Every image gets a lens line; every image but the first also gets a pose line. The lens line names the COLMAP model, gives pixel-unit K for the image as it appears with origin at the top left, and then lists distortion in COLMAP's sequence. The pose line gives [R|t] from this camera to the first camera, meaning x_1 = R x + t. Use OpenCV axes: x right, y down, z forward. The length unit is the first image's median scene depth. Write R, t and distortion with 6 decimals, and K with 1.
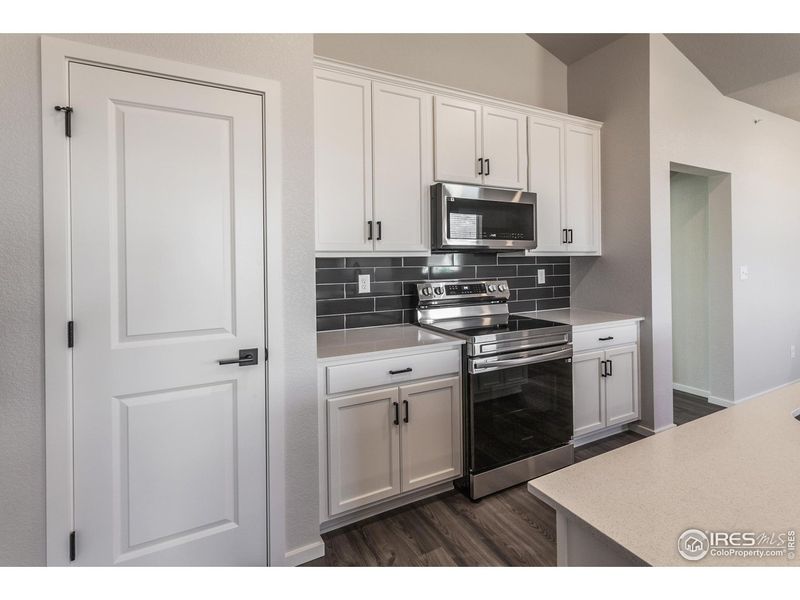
lens RADIAL K [[394.3, 0, 445.5], [0, 394.3, 263.6], [0, 0, 1]] dist [0.001141, 0.000766]
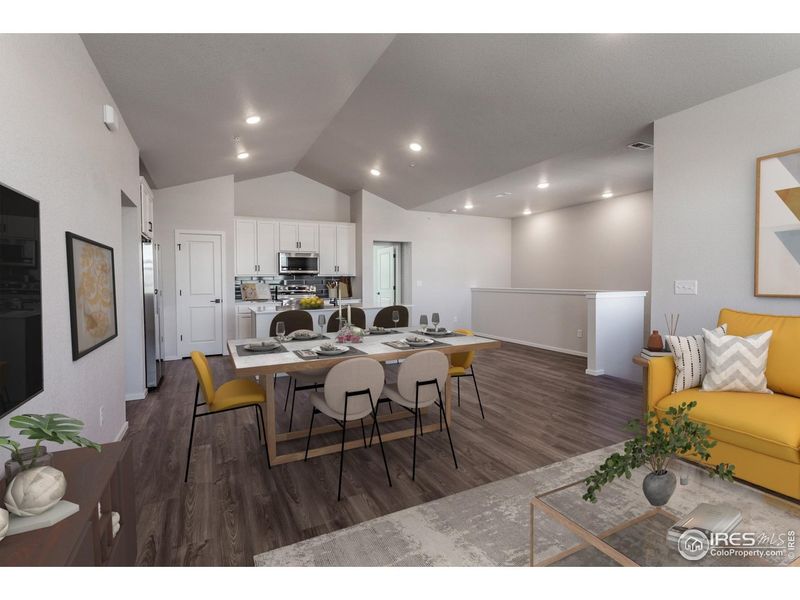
lens RADIAL K [[373.2, 0, 379.9], [0, 373.2, 289.3], [0, 0, 1]] dist [-0.000623, 0.000108]
pose [[0.994355, 0.005191, -0.105973, 0.997530], [-0.003493, 0.999863, 0.016209, 0.031009], [0.106042, -0.015748, 0.994237, -1.679052]]
